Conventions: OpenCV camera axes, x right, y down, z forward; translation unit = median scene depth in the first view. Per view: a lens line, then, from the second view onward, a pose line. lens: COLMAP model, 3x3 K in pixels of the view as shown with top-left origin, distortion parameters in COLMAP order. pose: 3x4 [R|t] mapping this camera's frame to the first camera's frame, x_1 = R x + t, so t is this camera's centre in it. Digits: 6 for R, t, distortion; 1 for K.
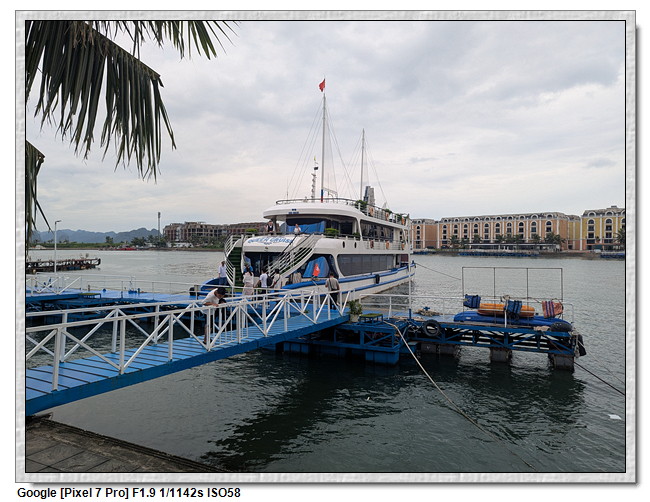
lens RADIAL K [[417.2, 0, 317.8], [0, 417.2, 257.6], [0, 0, 1]] dist [0.066020, -0.040073]
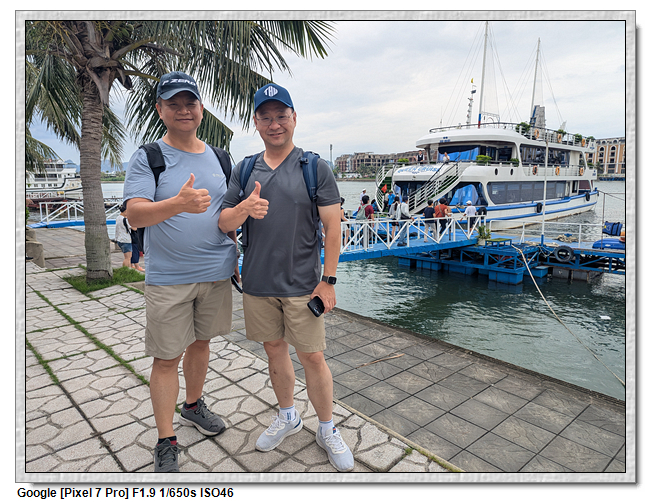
lens RADIAL K [[417.2, 0, 326.2], [0, 417.2, 249.8], [0, 0, 1]] dist [0.066020, -0.040073]
pose [[0.930791, 0.047227, -0.362488, 0.035113], [0.006901, 0.989173, 0.146594, 0.001318], [0.365487, -0.138950, 0.920387, -0.050920]]
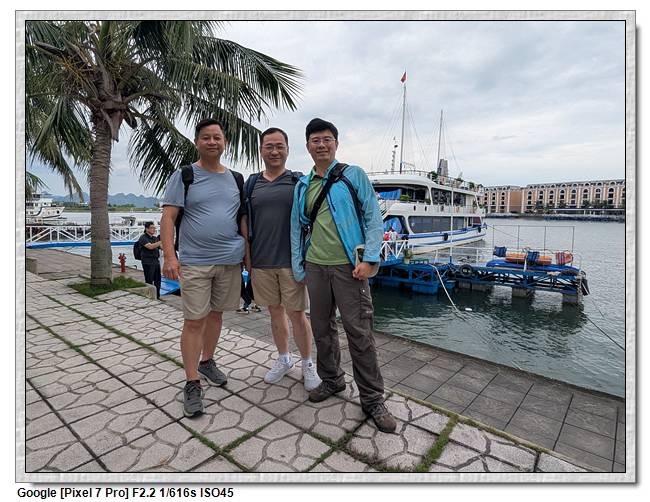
lens RADIAL K [[349.1, 0, 321.2], [0, 349.1, 250.5], [0, 0, 1]] dist [0.011423, -0.004985]
pose [[0.969423, 0.032915, -0.243177, 0.030130], [-0.011676, 0.996028, 0.088272, 0.004107], [0.245116, -0.082734, 0.965957, -0.058109]]
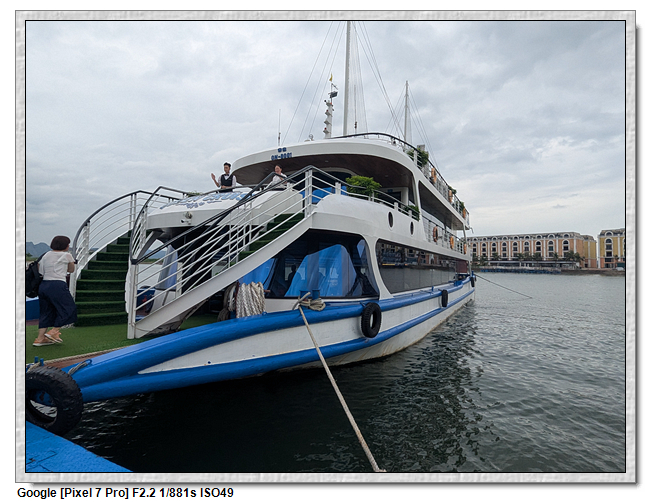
lens RADIAL K [[349.1, 0, 330.4], [0, 349.1, 244.9], [0, 0, 1]] dist [0.011423, -0.004985]
pose [[0.998684, 0.007796, -0.050694, 0.011652], [-0.011930, 0.996581, -0.081760, 0.015298], [0.049883, 0.082257, 0.995362, 0.385800]]
